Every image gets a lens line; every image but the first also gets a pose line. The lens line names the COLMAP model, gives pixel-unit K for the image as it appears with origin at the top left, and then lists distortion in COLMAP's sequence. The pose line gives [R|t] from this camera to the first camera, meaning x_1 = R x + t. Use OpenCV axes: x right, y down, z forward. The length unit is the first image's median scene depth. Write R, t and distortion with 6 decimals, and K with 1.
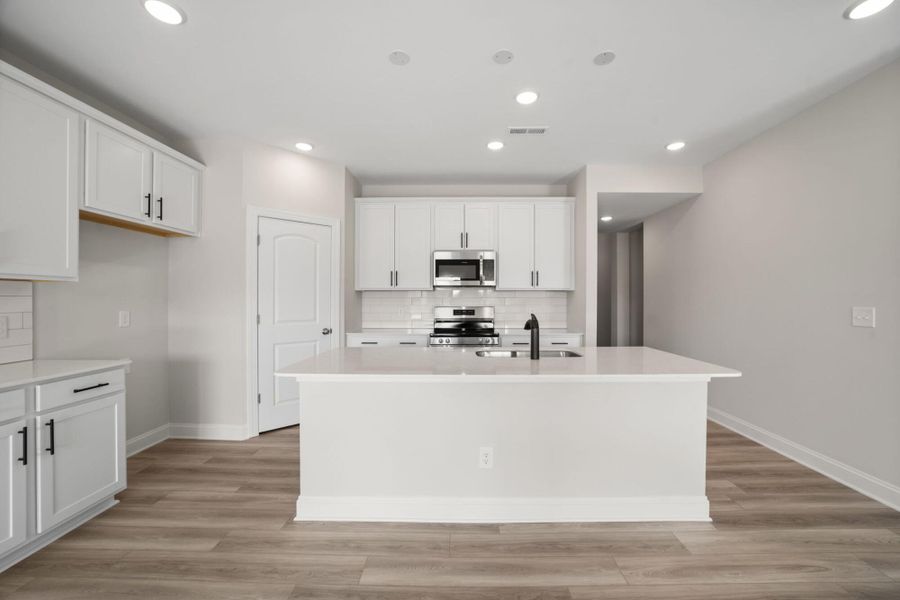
lens RADIAL K [[345.3, 0, 450.5], [0, 345.3, 298.2], [0, 0, 1]] dist [-0.020974, 0.001921]
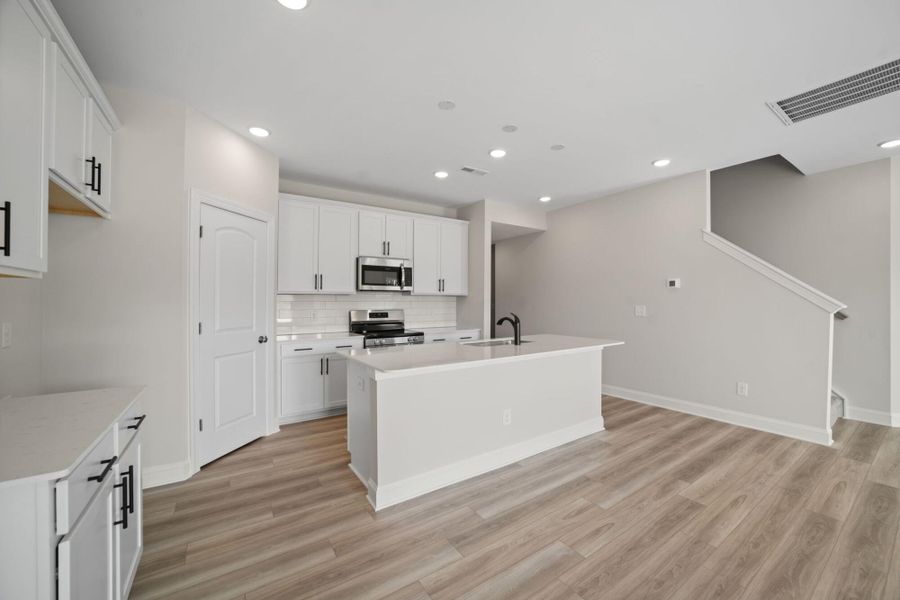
lens RADIAL K [[345.3, 0, 453.0], [0, 345.3, 300.3], [0, 0, 1]] dist [-0.020974, 0.001921]
pose [[0.824976, -0.000161, 0.565168, -0.573416], [0.002206, 0.999993, -0.002935, -0.002102], [-0.565164, 0.003668, 0.824970, -0.013712]]
